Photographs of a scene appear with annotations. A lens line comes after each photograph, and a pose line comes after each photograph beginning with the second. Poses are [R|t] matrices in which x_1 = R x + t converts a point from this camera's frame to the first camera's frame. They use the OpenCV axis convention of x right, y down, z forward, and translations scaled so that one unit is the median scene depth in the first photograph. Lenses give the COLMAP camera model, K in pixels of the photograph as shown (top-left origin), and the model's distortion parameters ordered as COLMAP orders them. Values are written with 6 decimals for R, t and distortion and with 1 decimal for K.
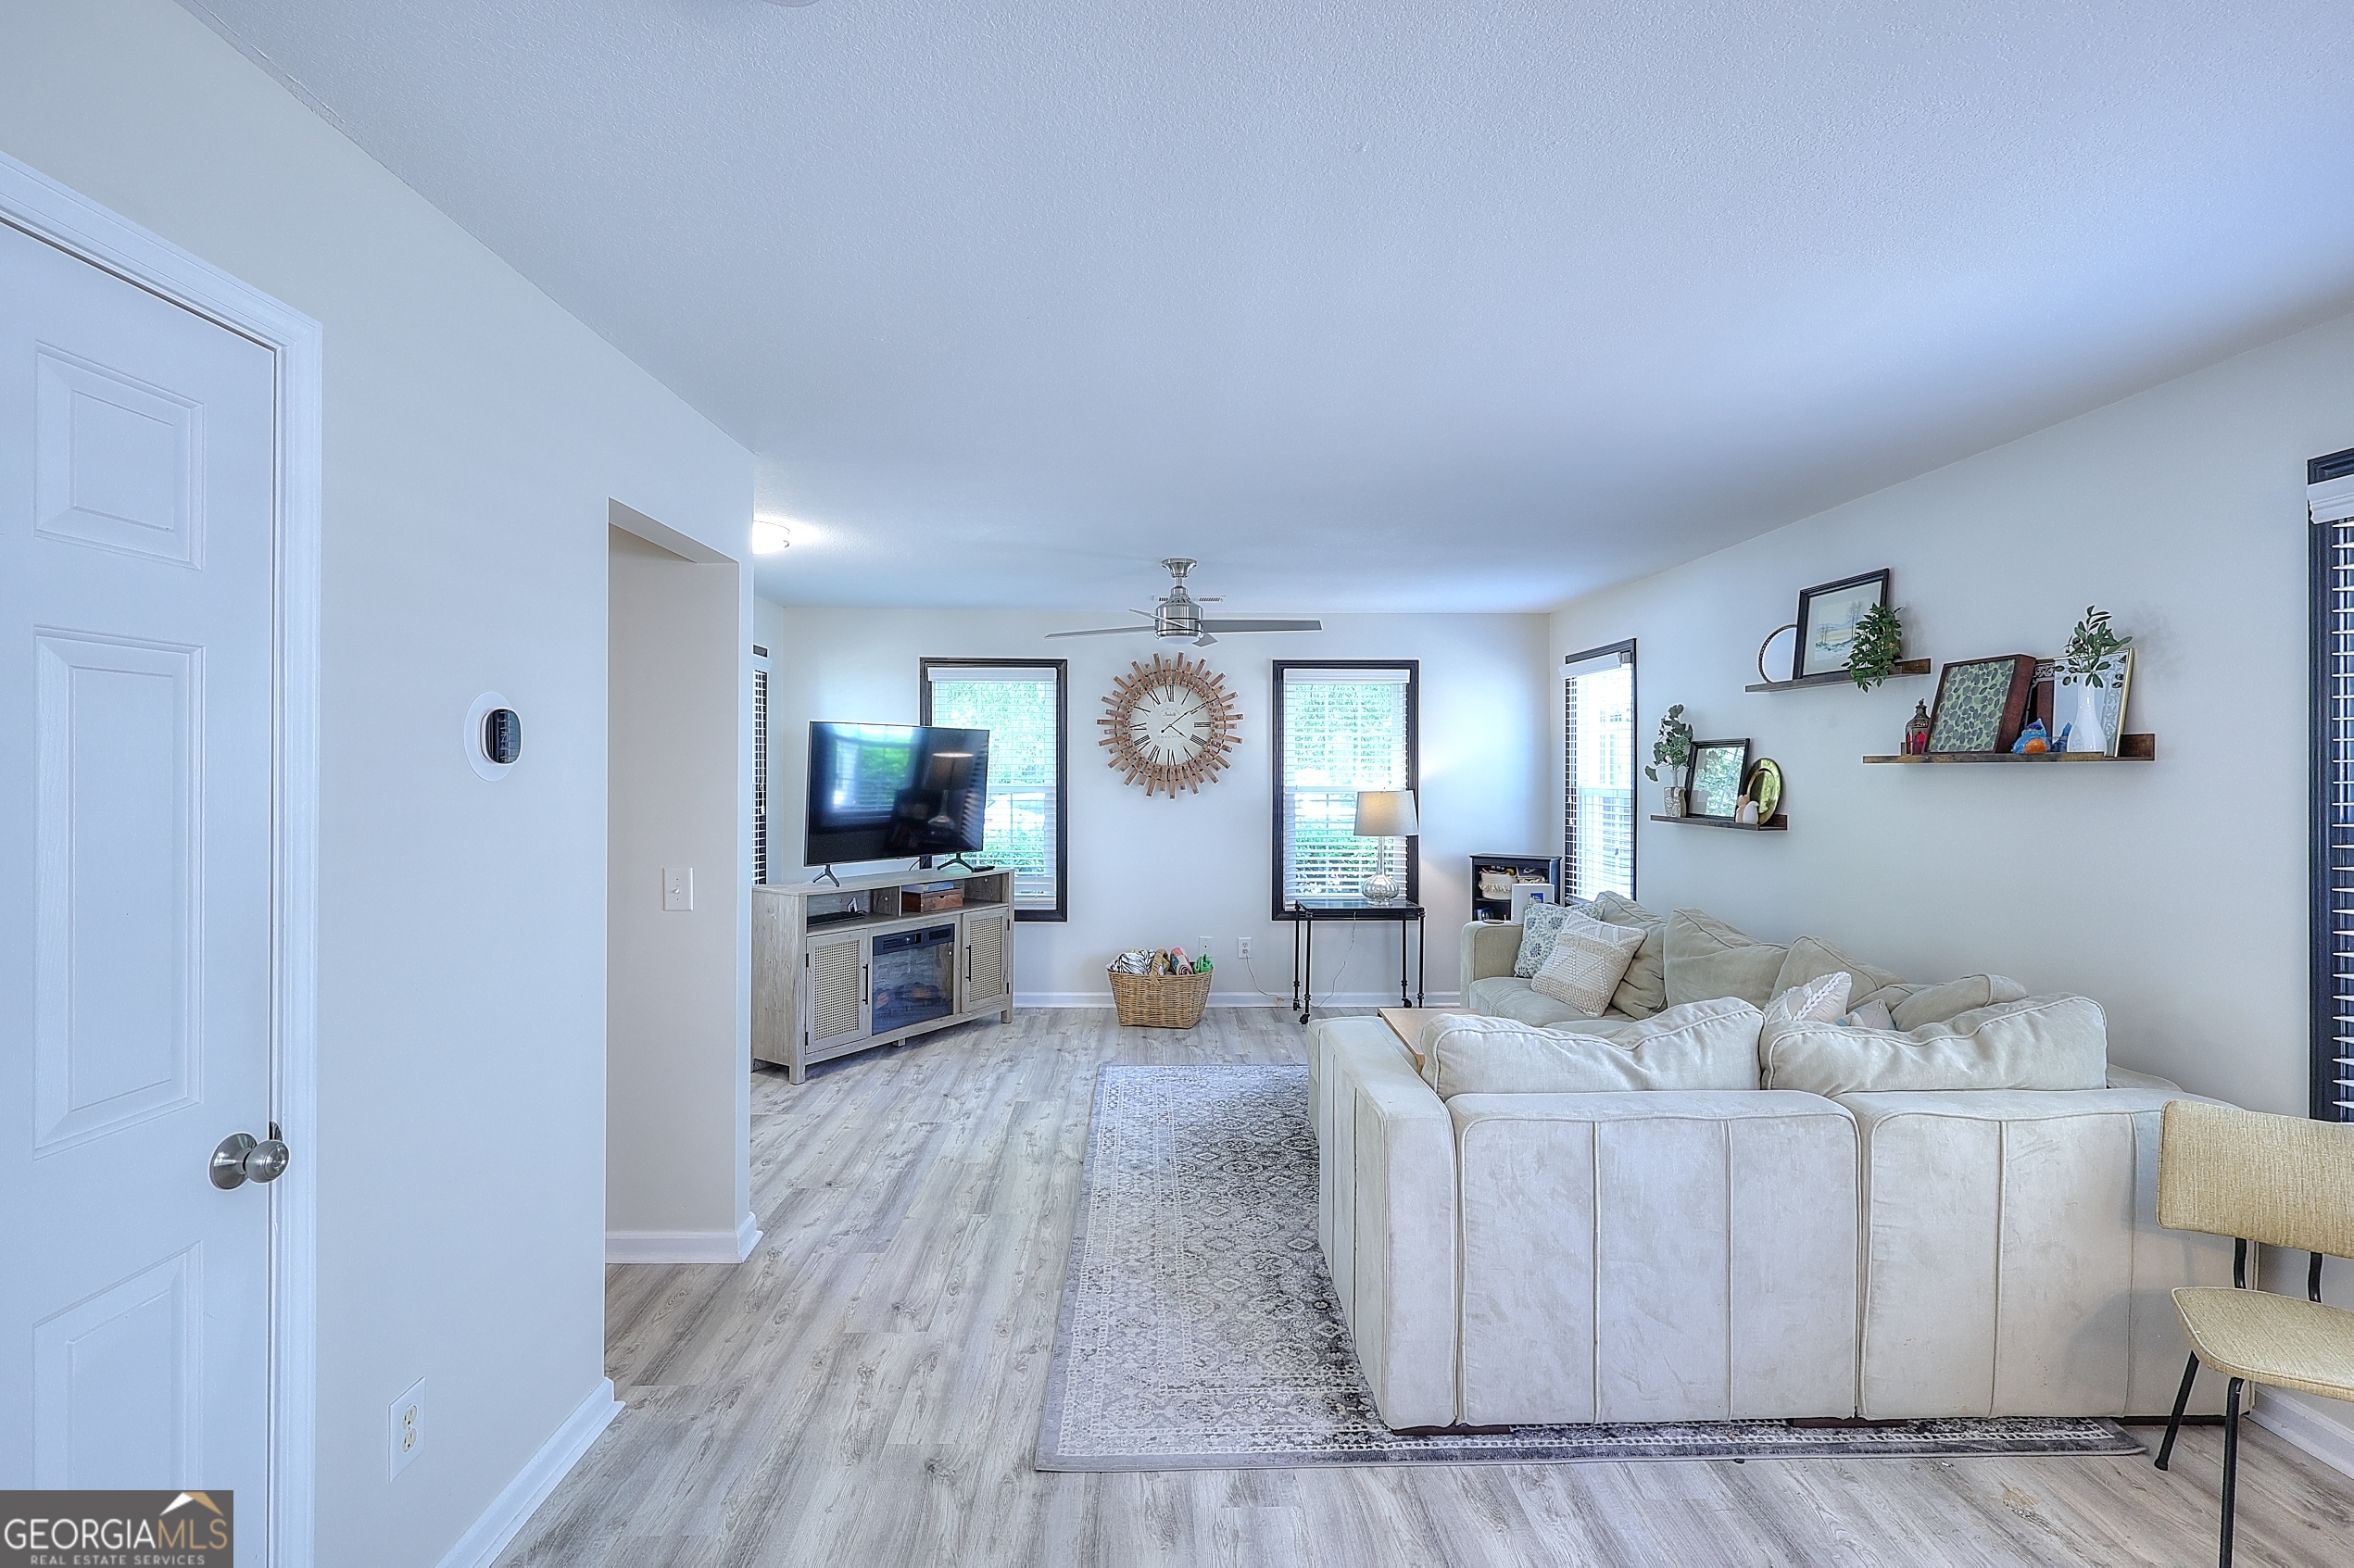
lens RADIAL K [[1080.3, 0, 1176.1], [0, 1080.3, 774.7], [0, 0, 1]] dist [-0.005914, 0.000936]
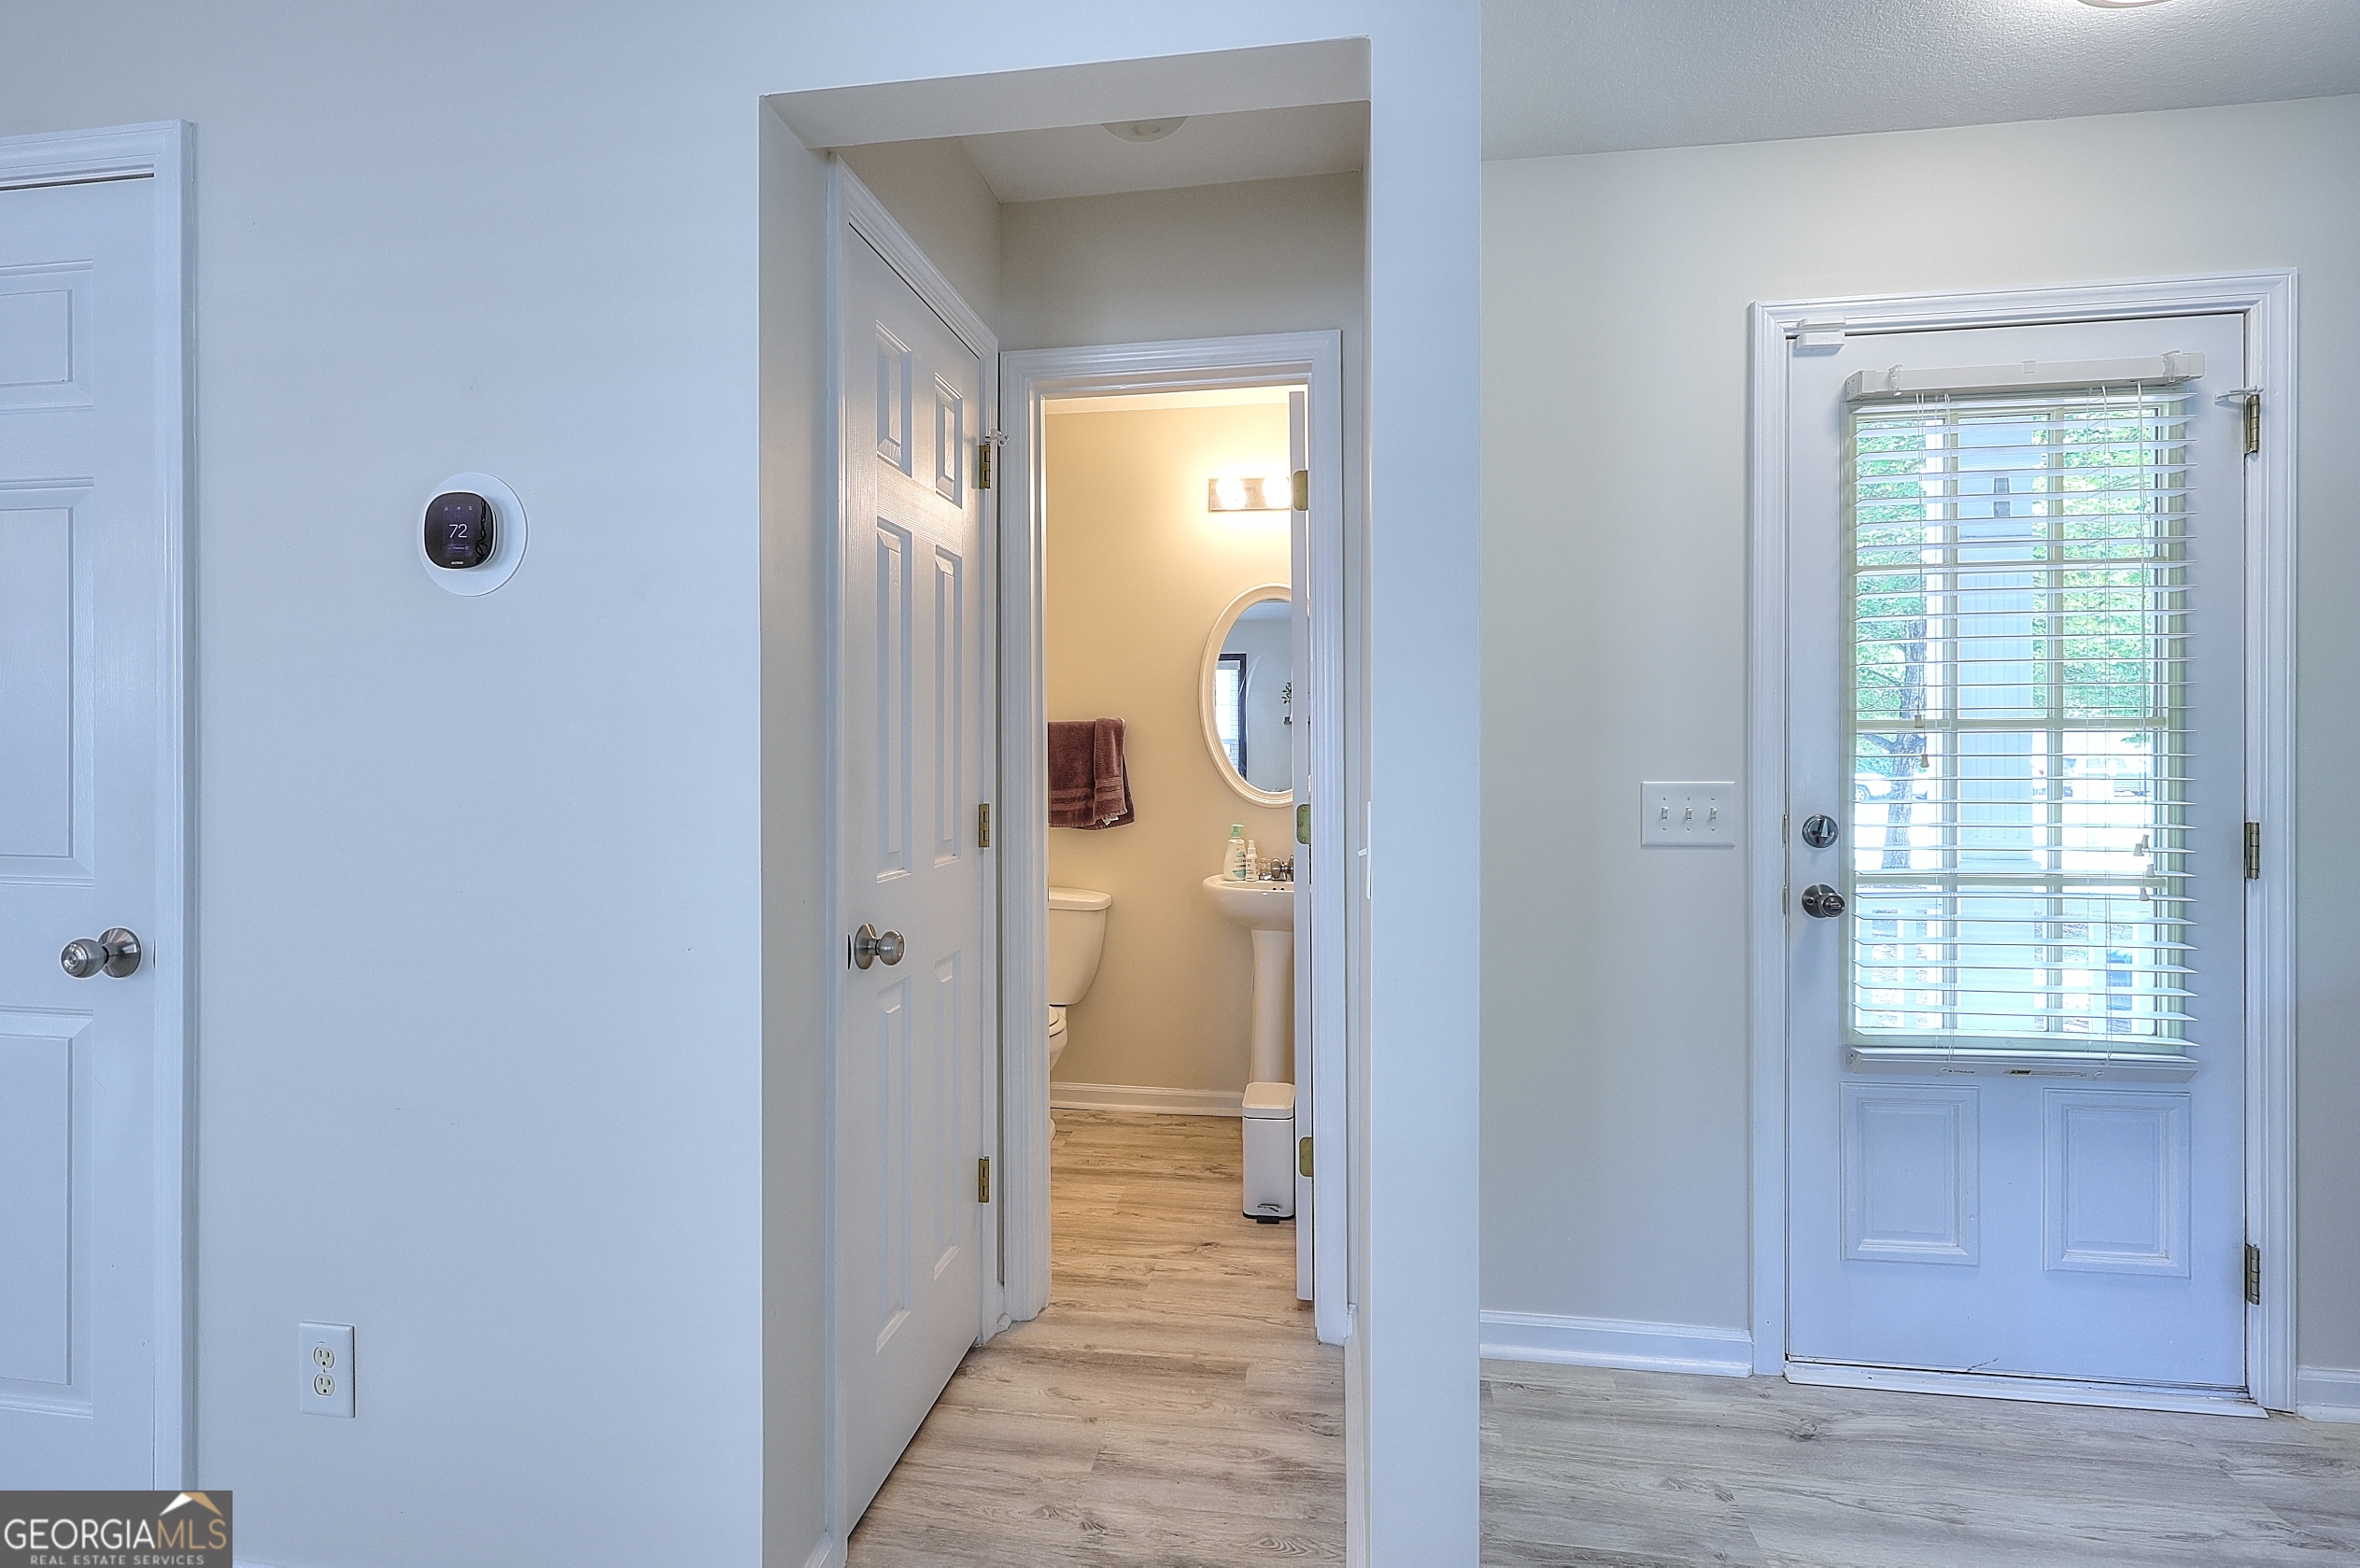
lens RADIAL K [[1089.0, 0, 1180.7], [0, 1089.0, 769.8], [0, 0, 1]] dist [-0.001086, 0.000344]
pose [[-0.177091, -0.000071, -0.984194, 0.000814], [-0.003869, 0.999992, 0.000625, 0.047180], [0.984187, 0.003919, -0.177090, 0.638901]]
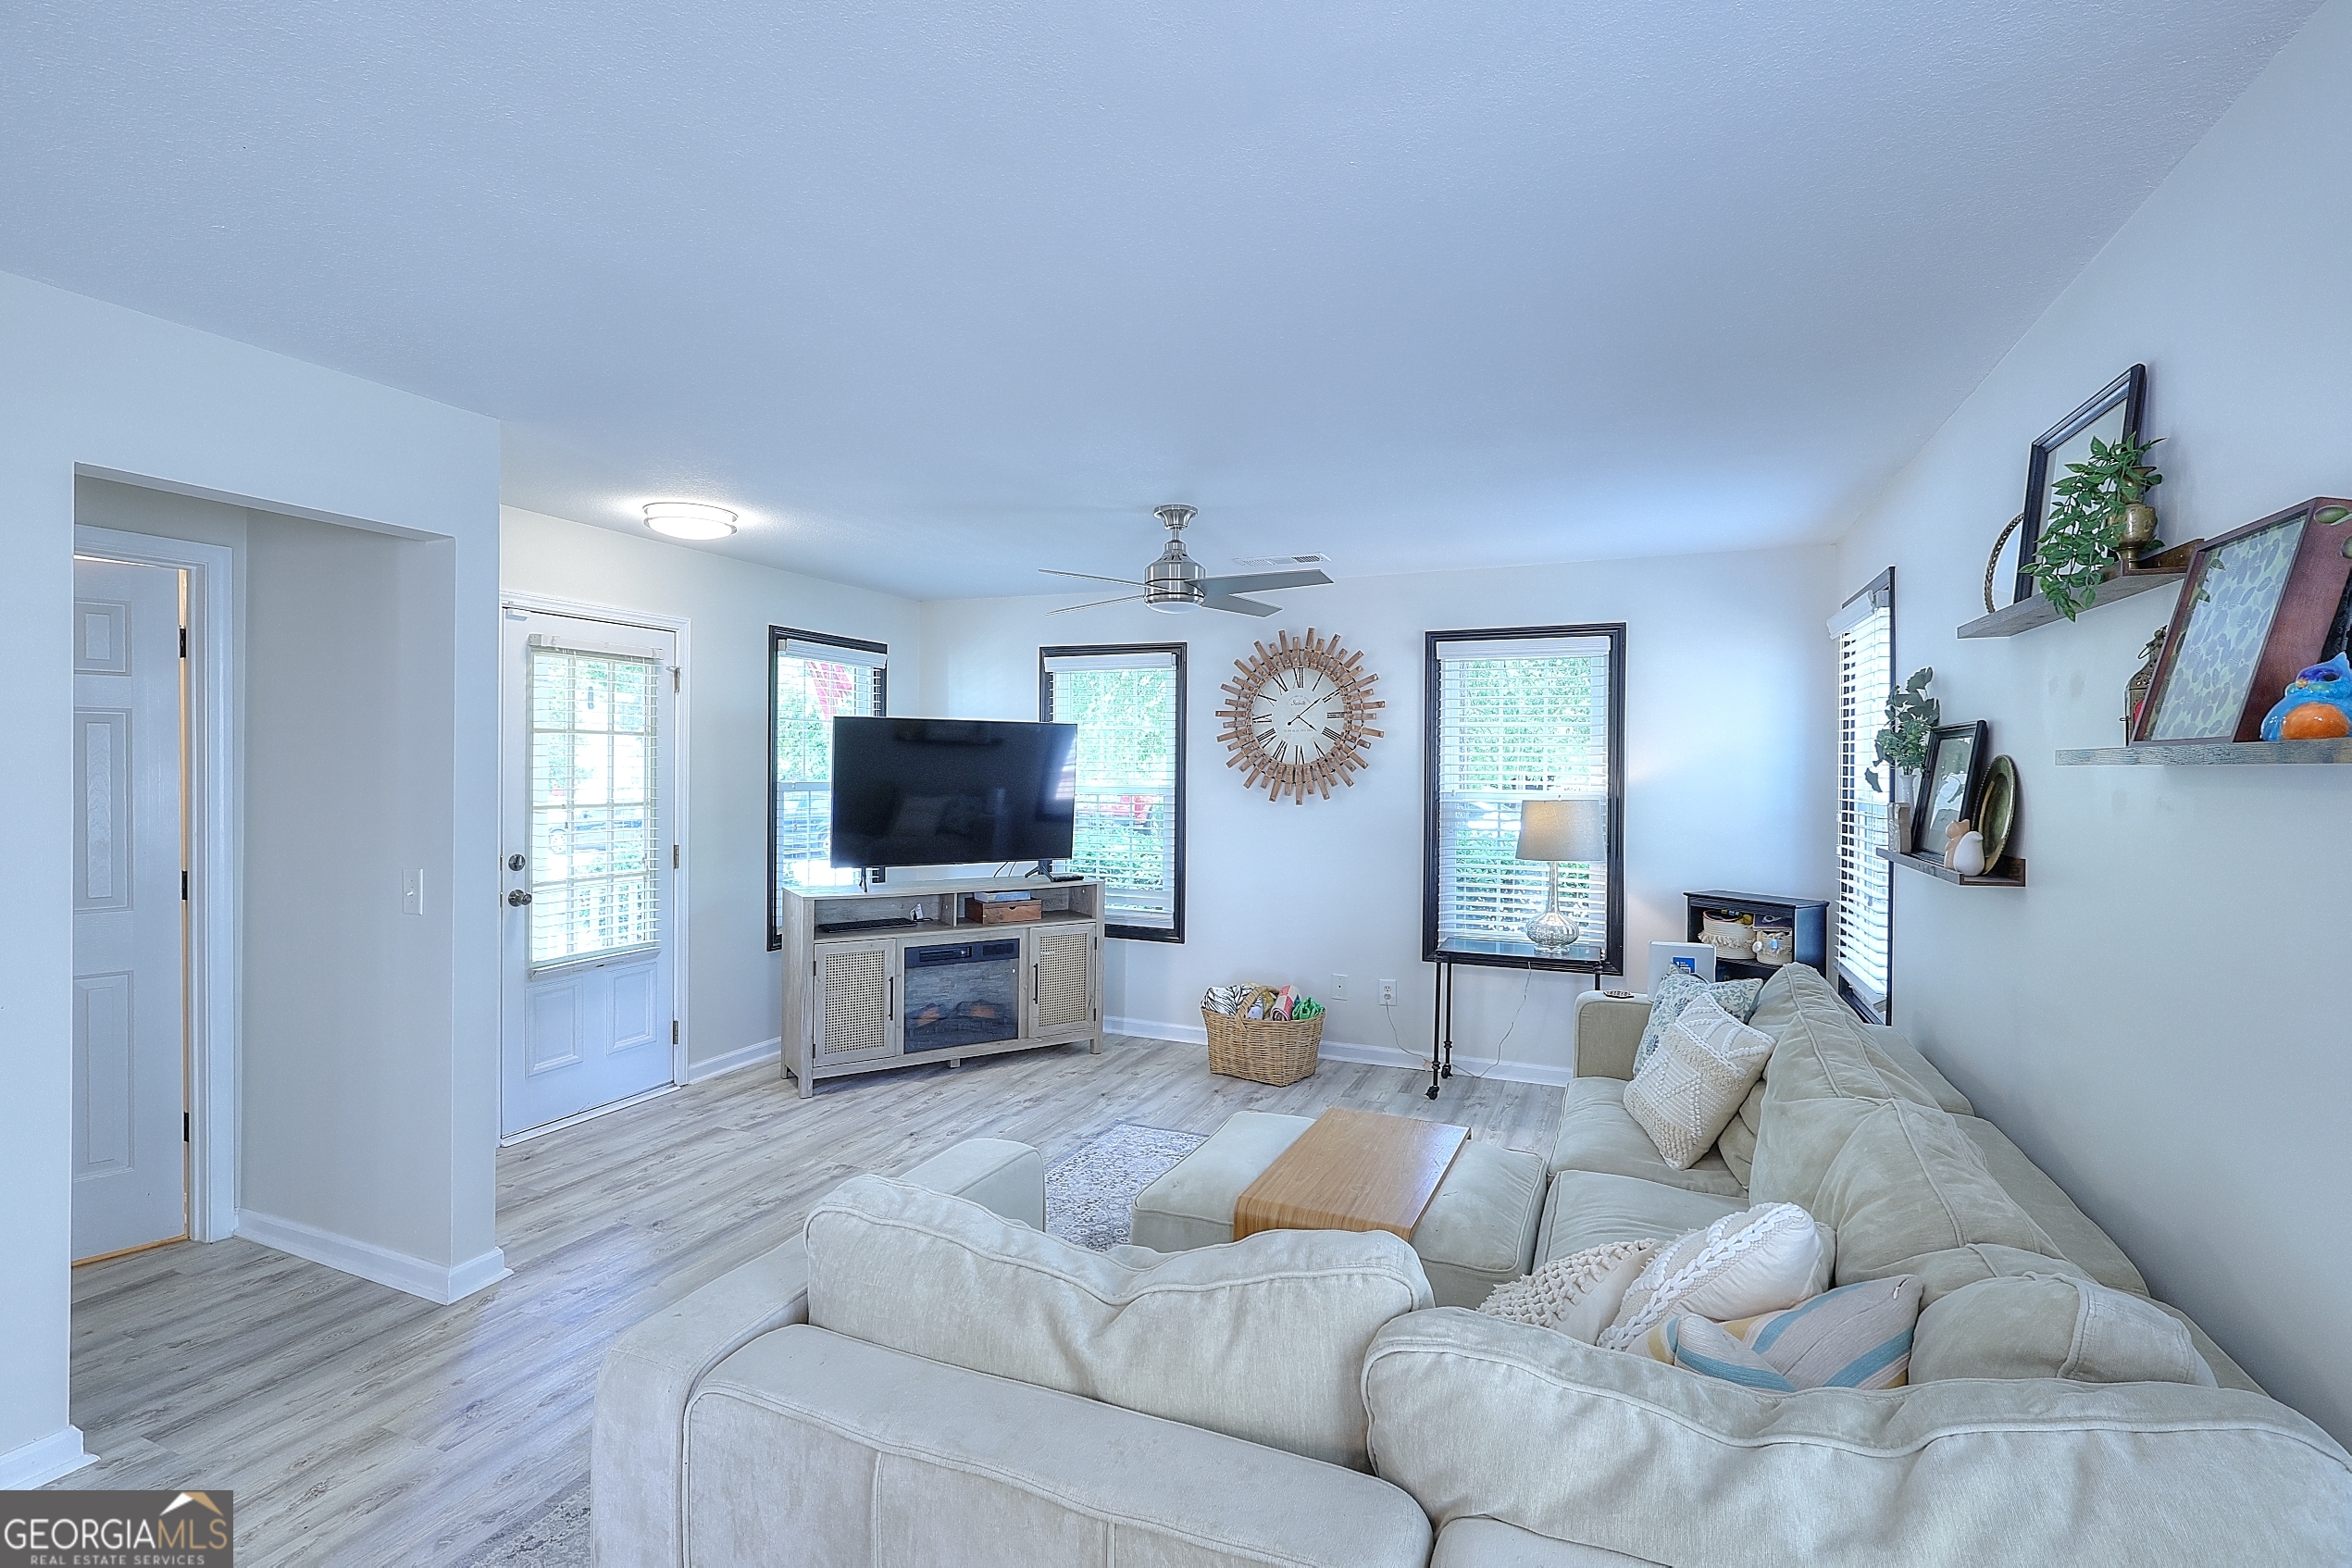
lens RADIAL K [[1079.6, 0, 1175.1], [0, 1079.6, 774.7], [0, 0, 1]] dist [-0.005914, 0.000936]
pose [[0.906990, 0.008218, -0.421072, 0.340872], [-0.008091, 0.999965, 0.002087, -0.002446], [0.421075, 0.001515, 0.907025, 0.273999]]
